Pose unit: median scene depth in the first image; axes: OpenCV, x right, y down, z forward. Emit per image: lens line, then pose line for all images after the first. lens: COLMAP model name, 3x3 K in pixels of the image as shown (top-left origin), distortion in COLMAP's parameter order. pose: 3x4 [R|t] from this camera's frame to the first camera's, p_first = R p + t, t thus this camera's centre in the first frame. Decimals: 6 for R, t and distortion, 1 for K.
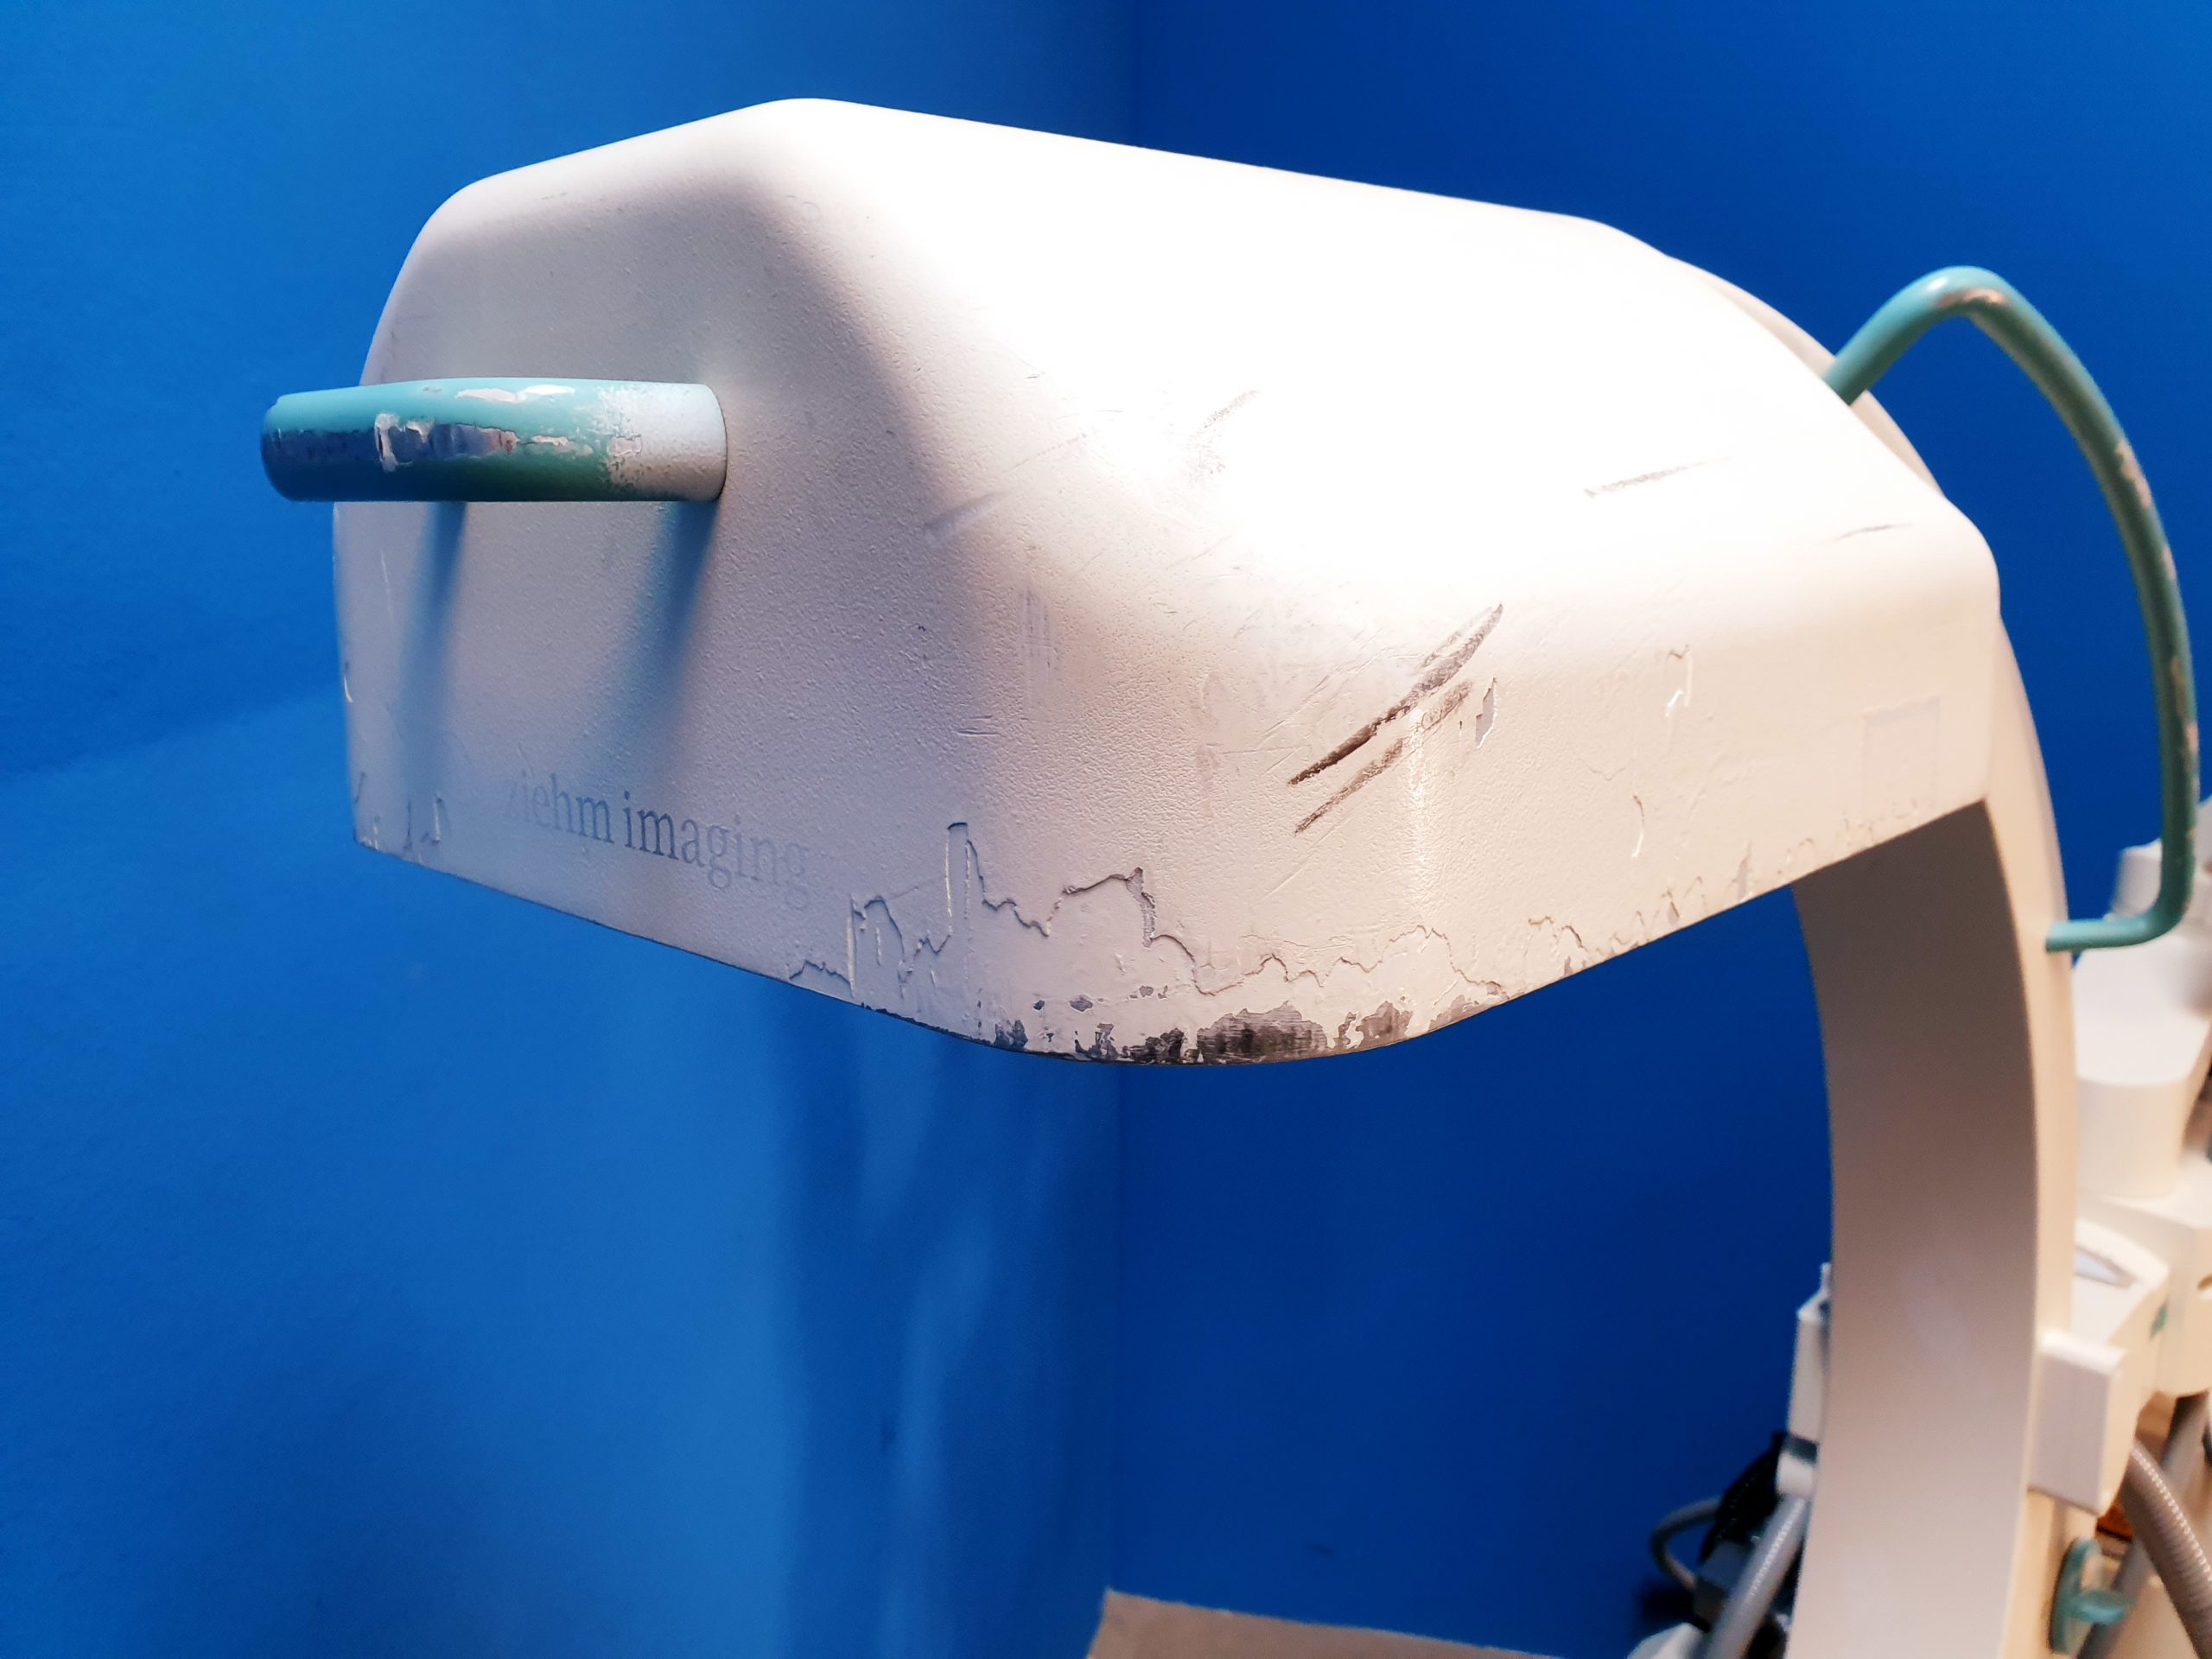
lens RADIAL K [[1721.0, 0, 1106.0], [0, 1721.0, 829.5], [0, 0, 1]] dist [0.009020, 0.006410]
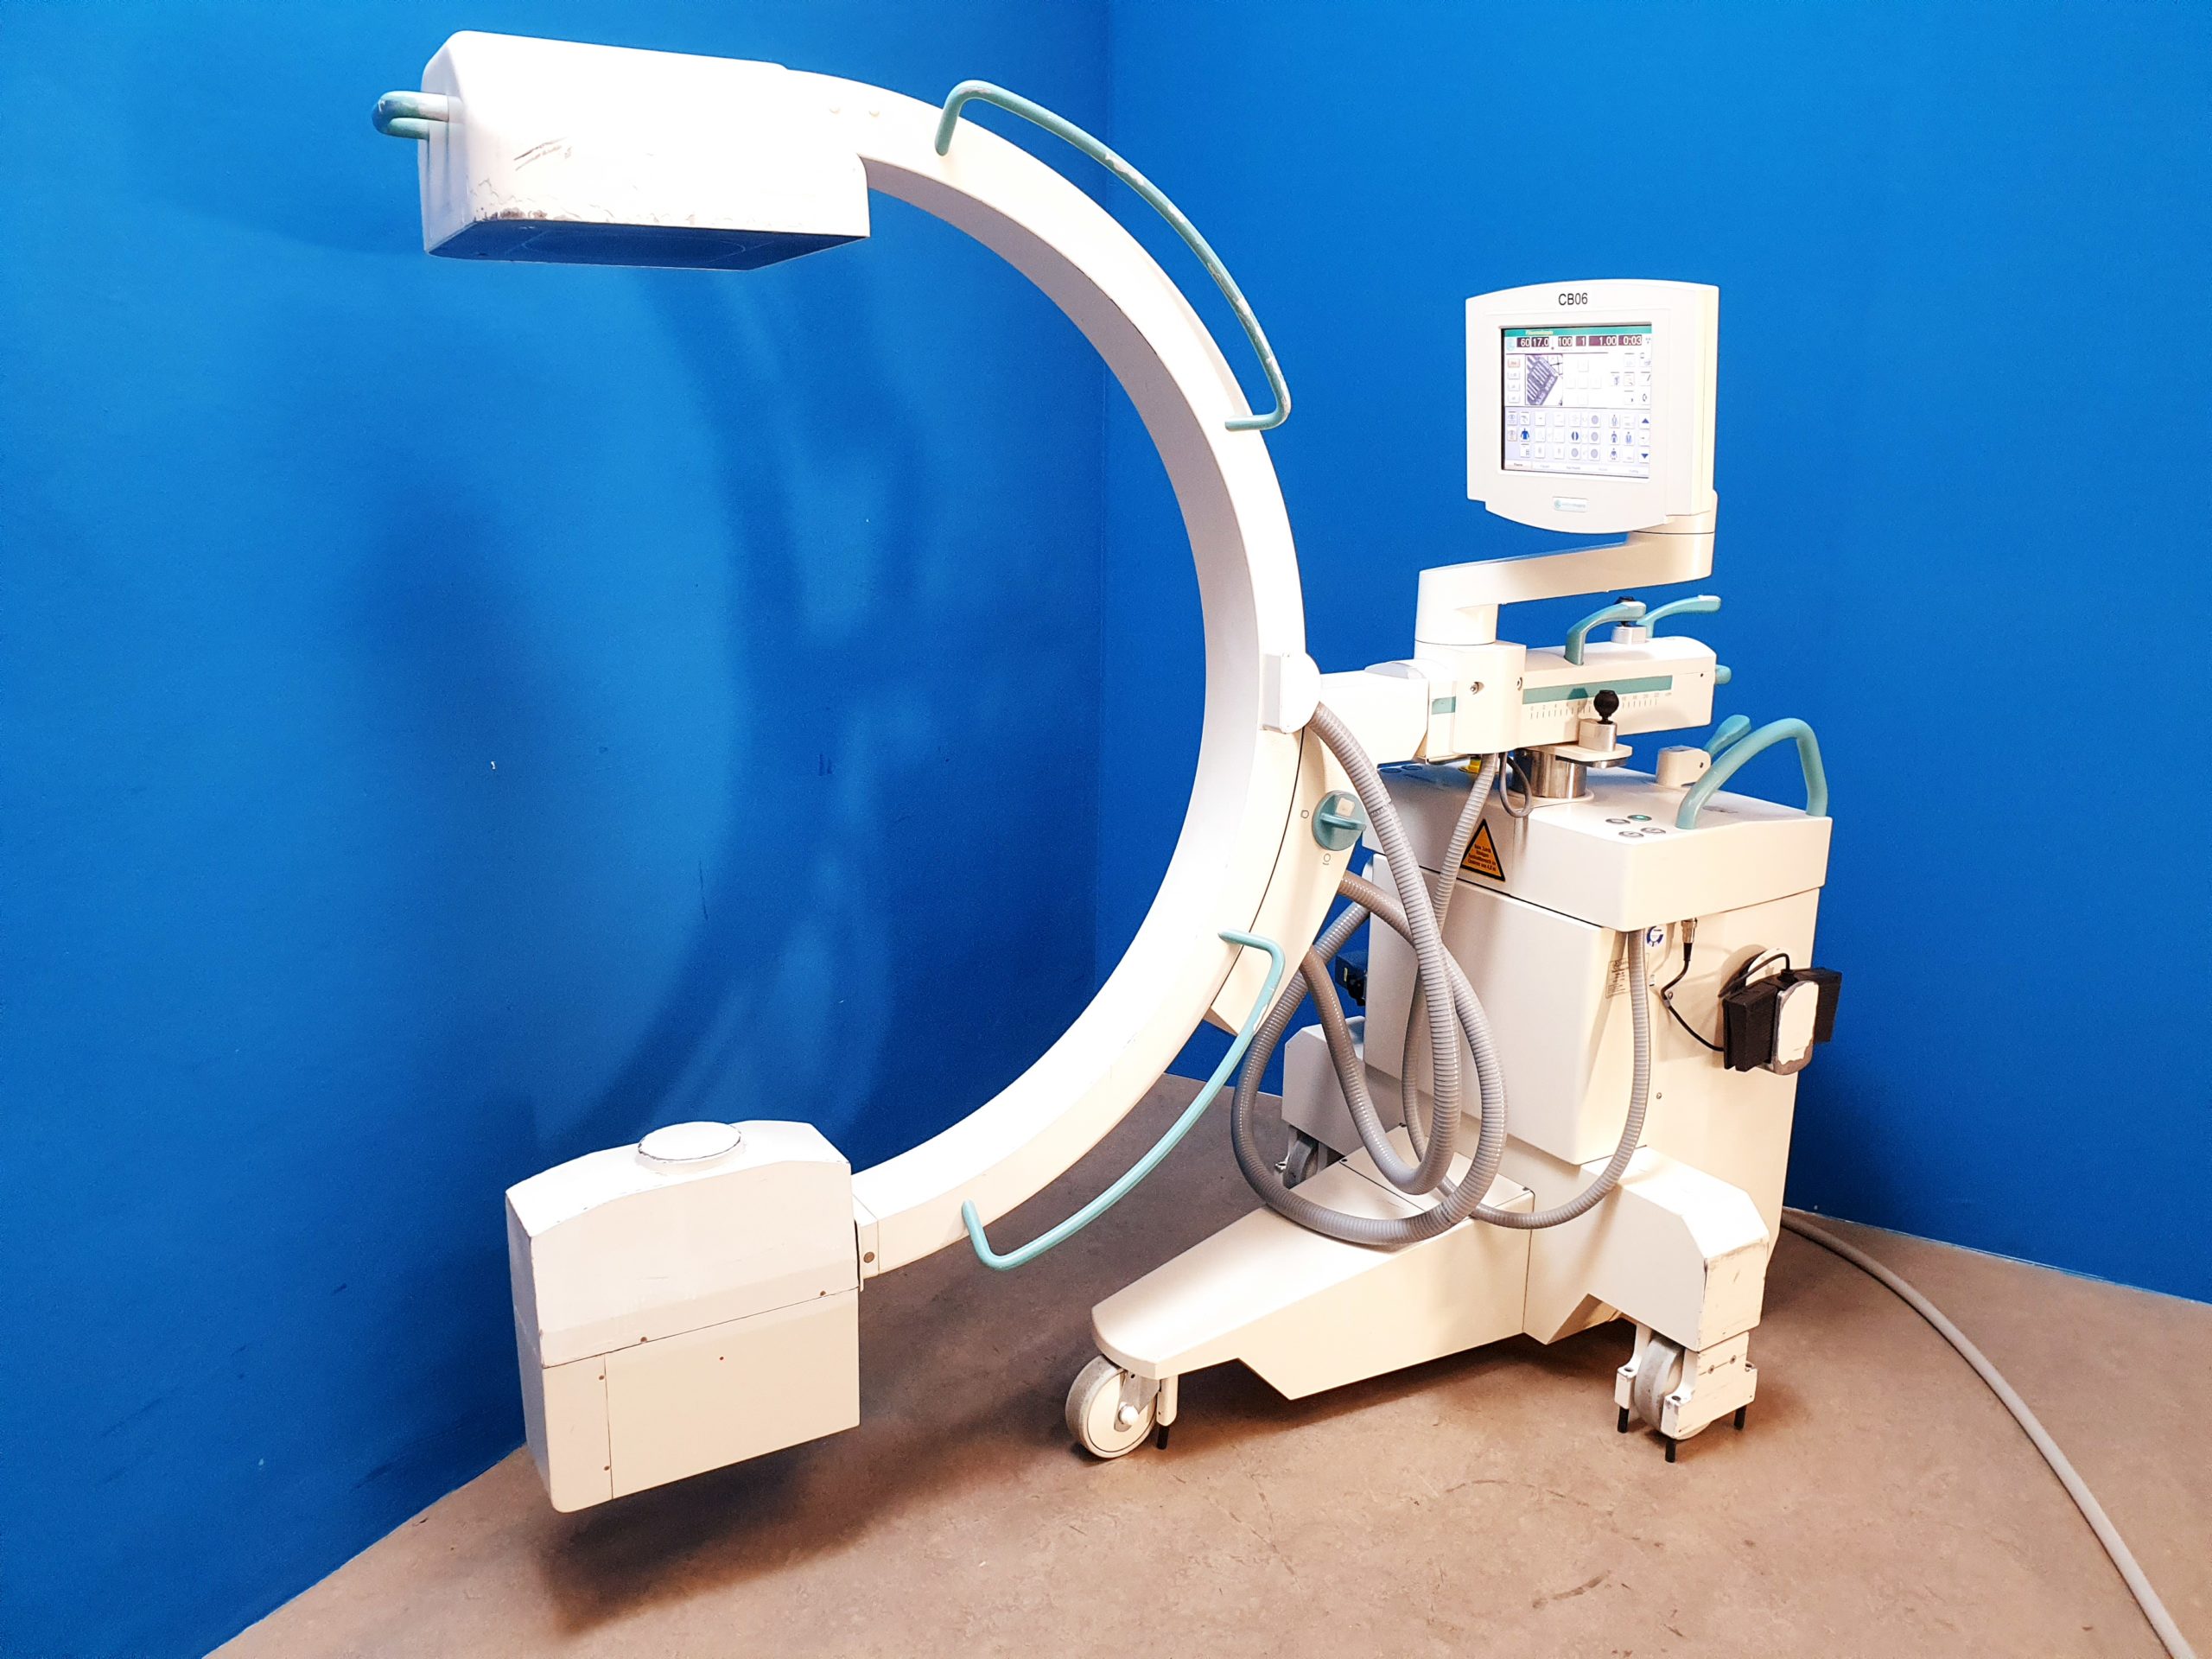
lens RADIAL K [[1721.0, 0, 1106.0], [0, 1721.0, 829.5], [0, 0, 1]] dist [0.009020, 0.006410]
pose [[0.956042, 0.088850, -0.279444, 3.243083], [-0.082138, 0.995983, 0.035662, 1.552328], [0.281490, -0.011141, 0.959499, -3.294082]]
